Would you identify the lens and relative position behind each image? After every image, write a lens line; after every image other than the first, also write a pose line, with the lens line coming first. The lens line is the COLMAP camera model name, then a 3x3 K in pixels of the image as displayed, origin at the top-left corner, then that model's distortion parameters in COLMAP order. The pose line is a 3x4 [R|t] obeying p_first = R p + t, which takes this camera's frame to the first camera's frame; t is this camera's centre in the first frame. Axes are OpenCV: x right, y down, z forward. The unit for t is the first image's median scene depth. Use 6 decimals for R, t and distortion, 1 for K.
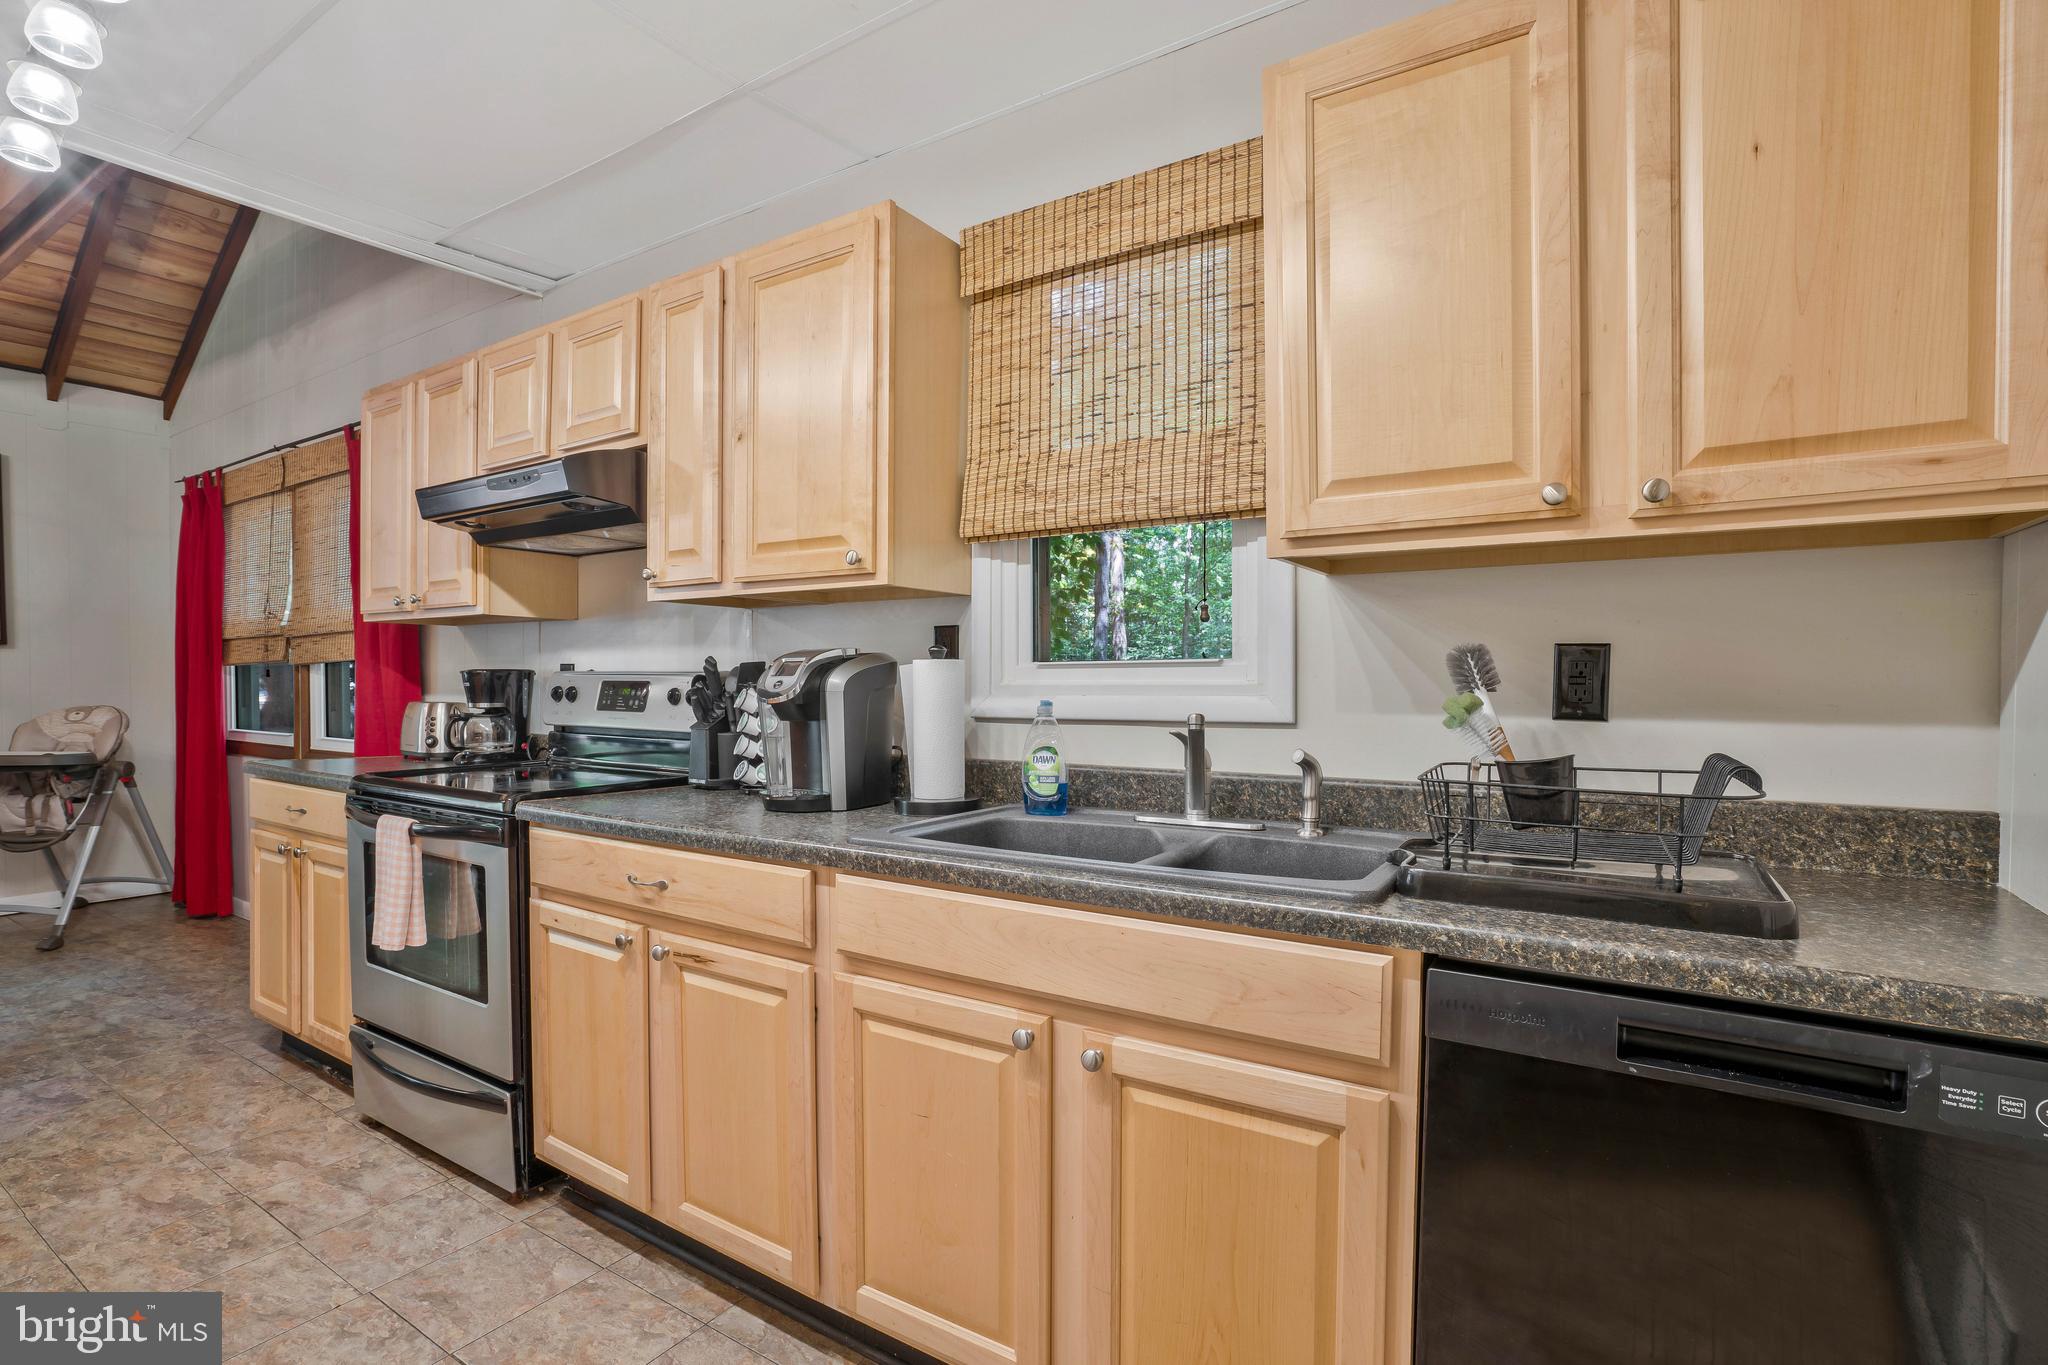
lens RADIAL K [[971.9, 0, 999.5], [0, 971.9, 682.6], [0, 0, 1]] dist [-0.045037, 0.016458]
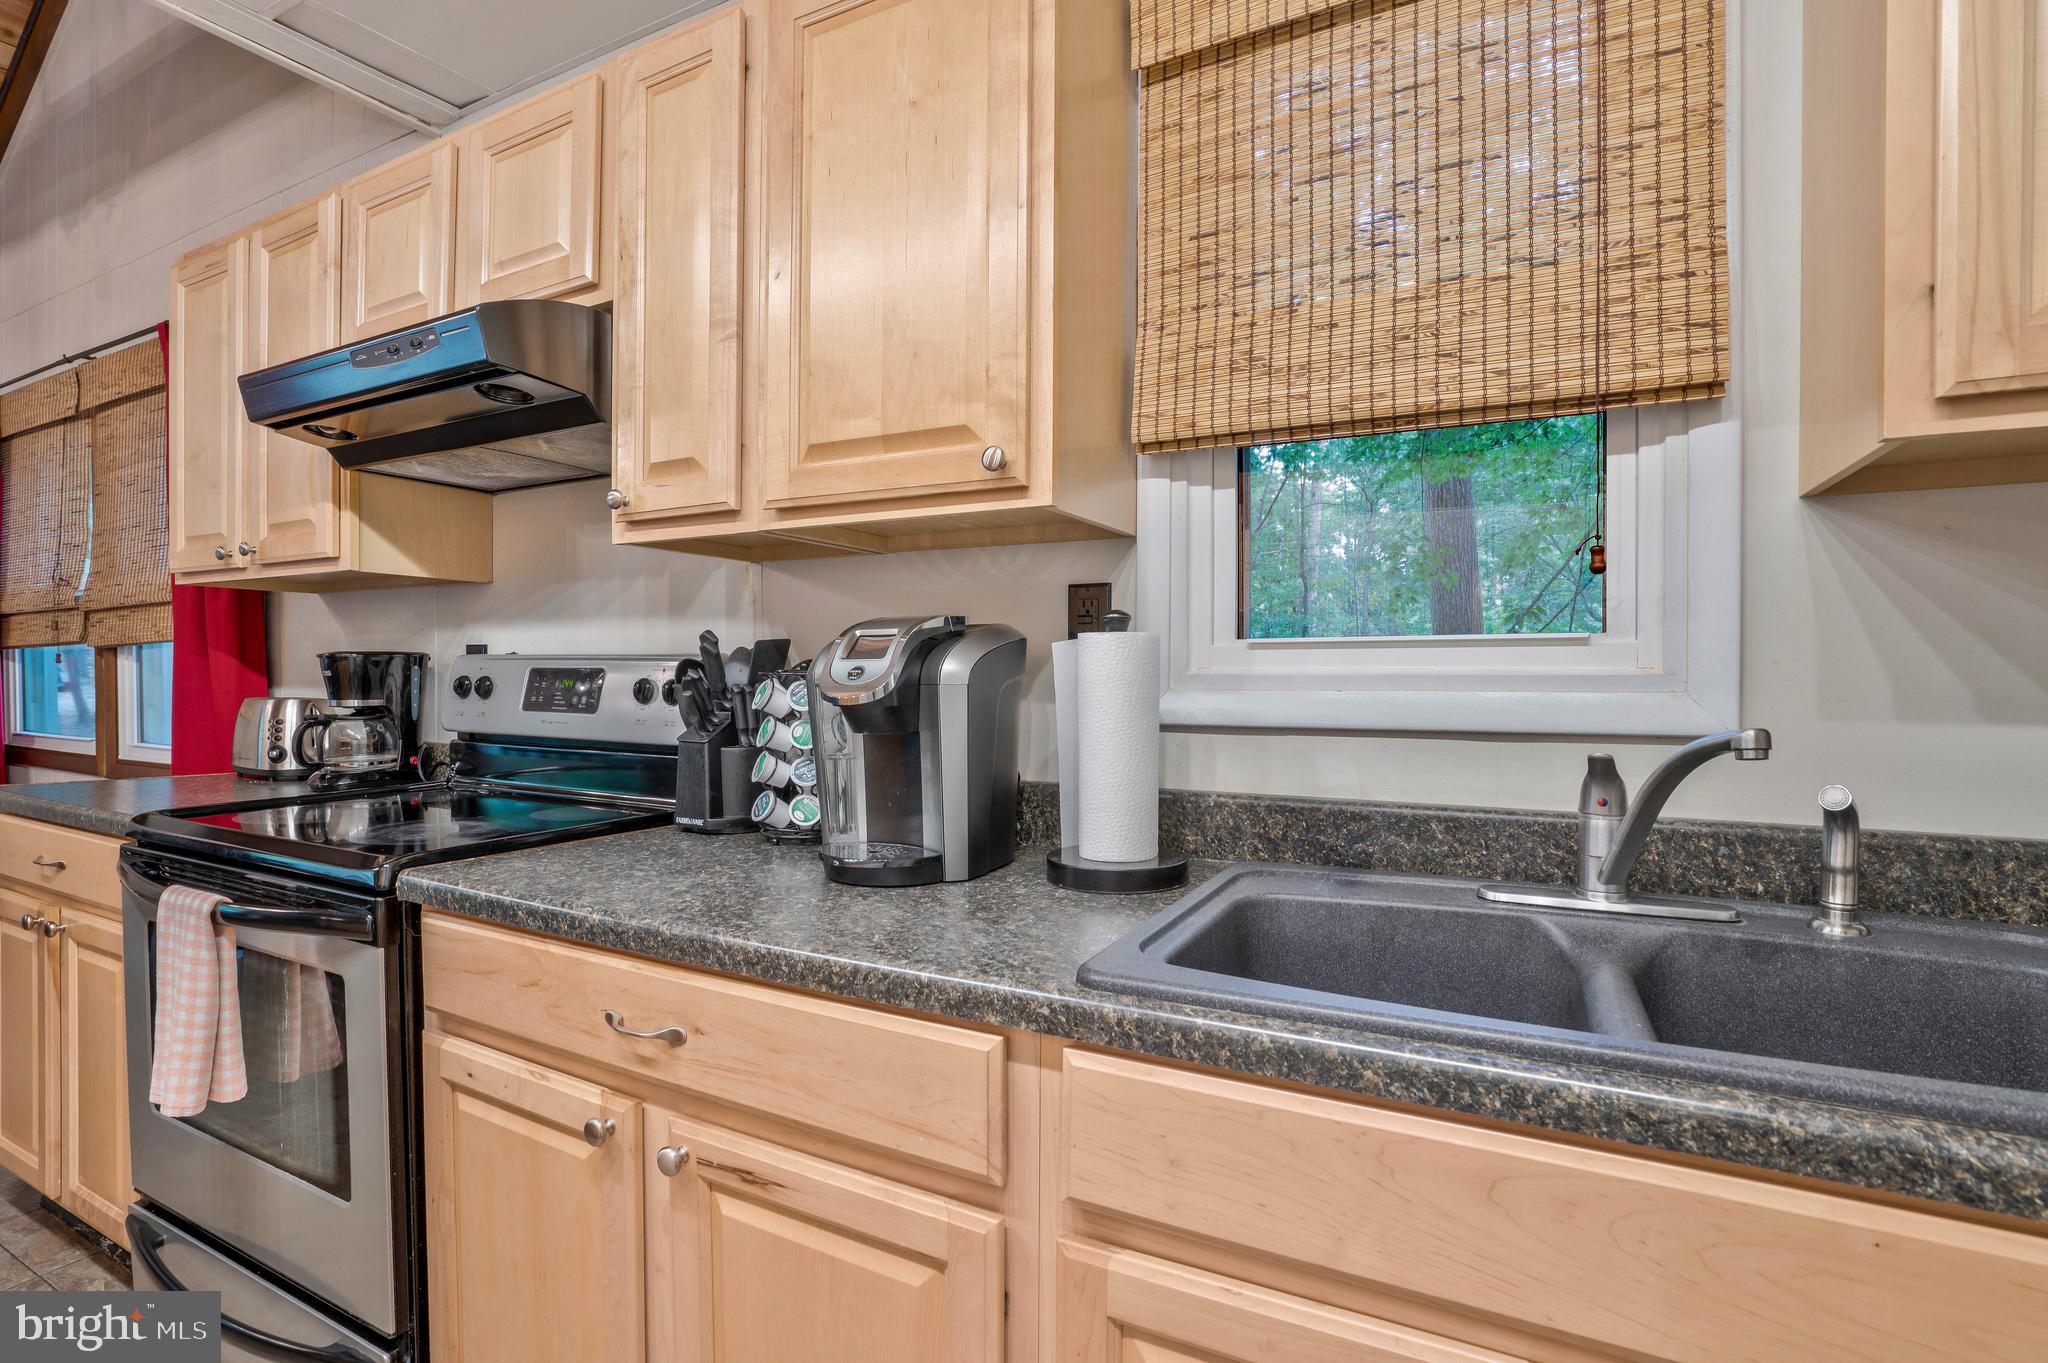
lens RADIAL K [[991.5, 0, 1024.0], [0, 991.5, 681.5], [0, 0, 1]] dist [-0.043779, 0.014187]
pose [[0.995260, 0.001371, 0.097238, -0.169722], [-0.002109, 0.999970, 0.007489, 0.002174], [-0.097225, -0.007658, 0.995233, 0.349948]]
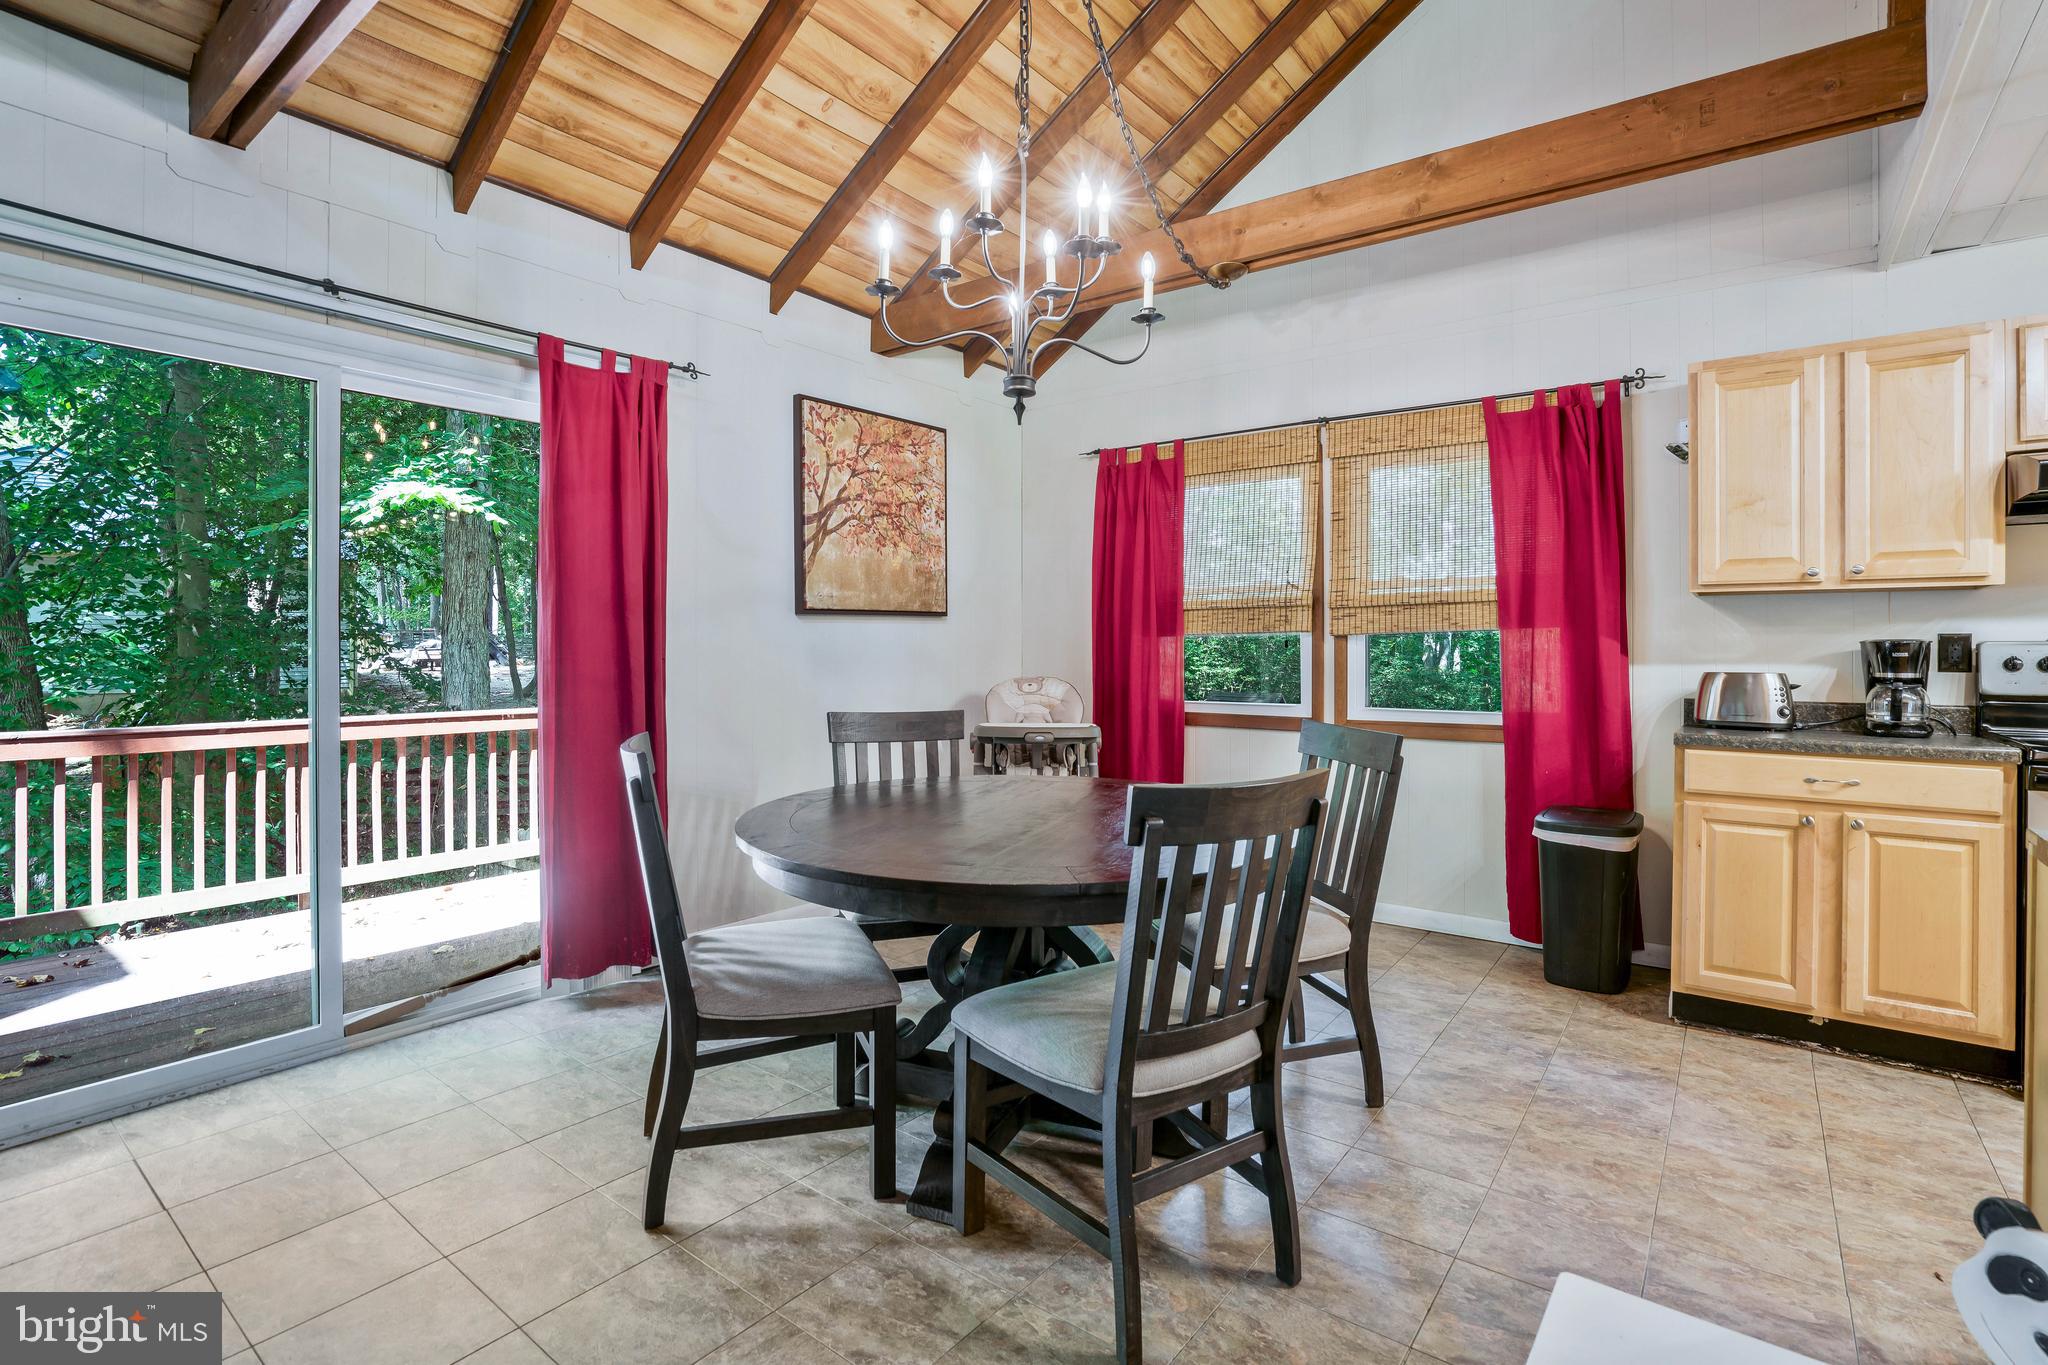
lens RADIAL K [[955.4, 0, 1025.5], [0, 955.4, 643.3], [0, 0, 1]] dist [-0.042489, 0.012385]
pose [[0.997851, -0.001337, -0.065513, -1.938270], [0.001315, 0.999999, -0.000382, -0.023215], [0.065514, 0.000295, 0.997852, -0.040537]]
